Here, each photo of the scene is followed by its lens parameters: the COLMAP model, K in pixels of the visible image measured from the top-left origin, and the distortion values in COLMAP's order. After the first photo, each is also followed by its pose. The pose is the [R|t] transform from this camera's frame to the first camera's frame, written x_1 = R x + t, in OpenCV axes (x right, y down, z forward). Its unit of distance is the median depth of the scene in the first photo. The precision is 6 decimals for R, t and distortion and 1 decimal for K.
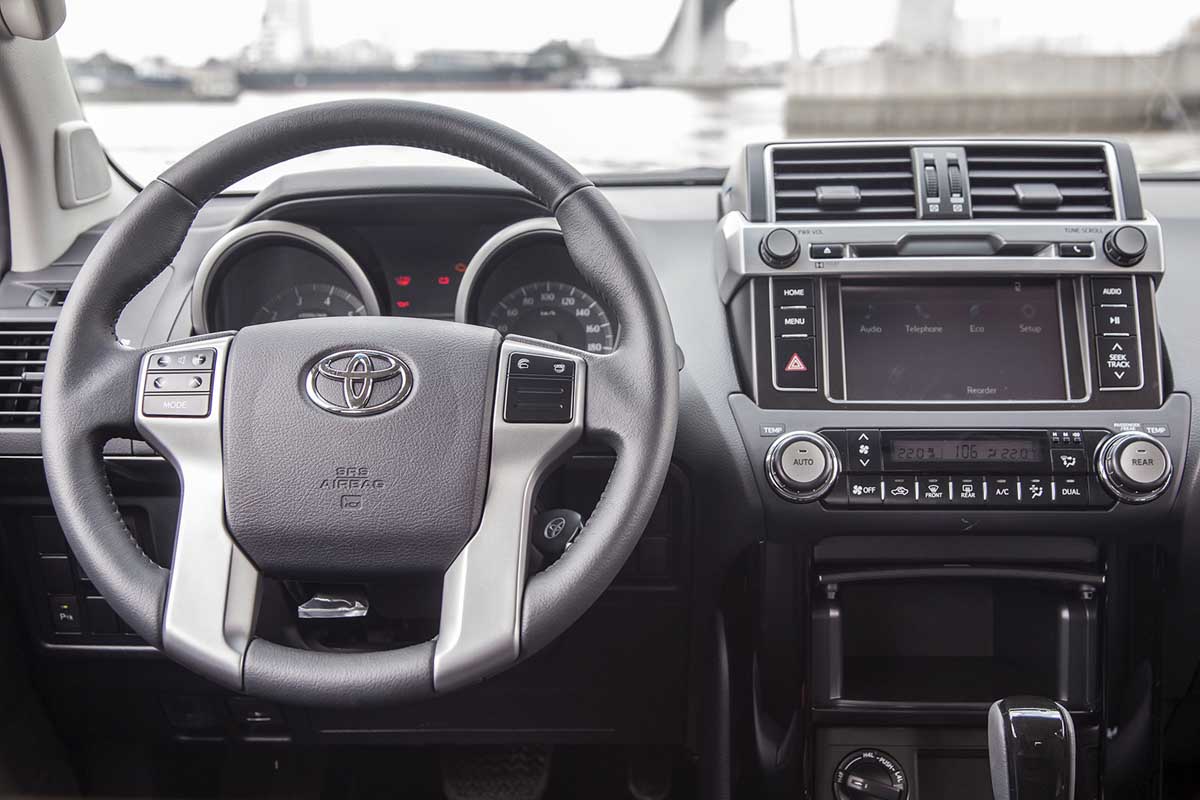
lens RADIAL K [[1323.7, 0, 598.1], [0, 1323.7, 393.1], [0, 0, 1]] dist [0.018200, 0.000000]
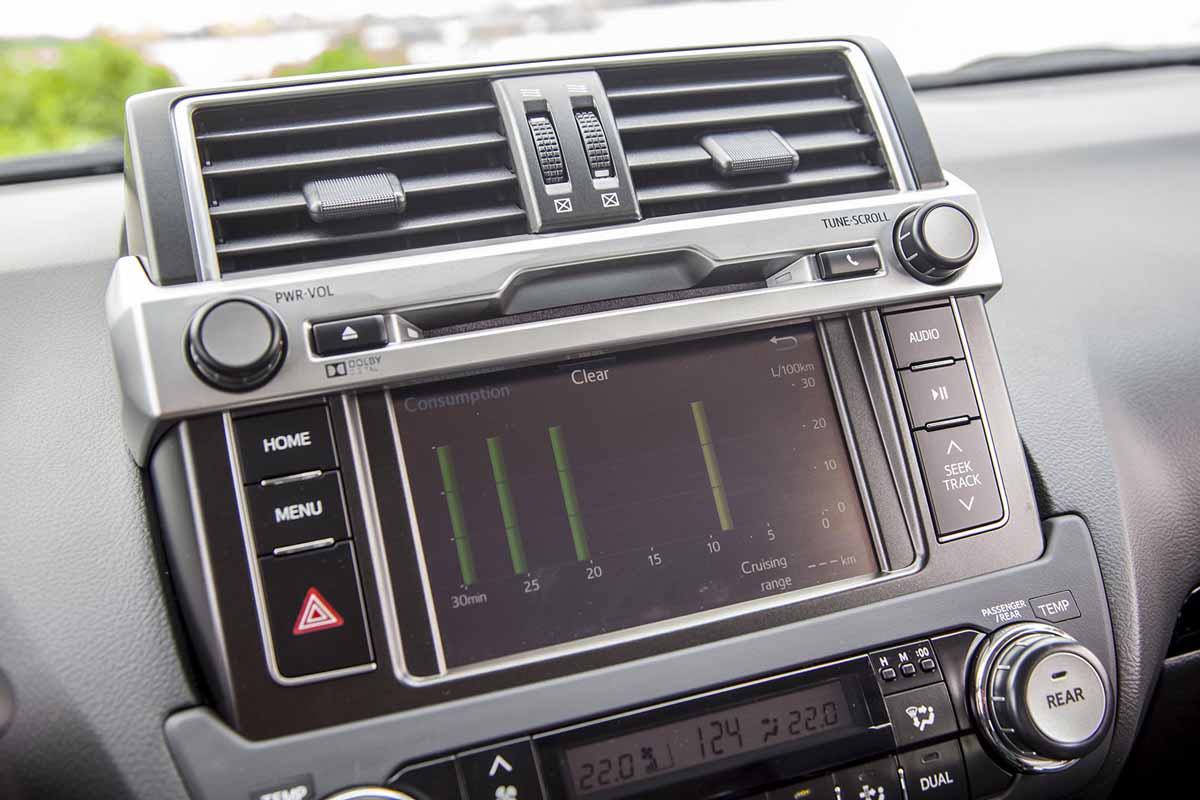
lens RADIAL K [[1288.8, 0, 595.0], [0, 1288.8, 401.6], [0, 0, 1]] dist [0.003998, 0.000000]
pose [[0.934284, -0.157547, 0.319831, 0.109226], [0.140299, 0.987155, 0.076430, -0.105816], [-0.327764, -0.026535, 0.944387, 0.572820]]
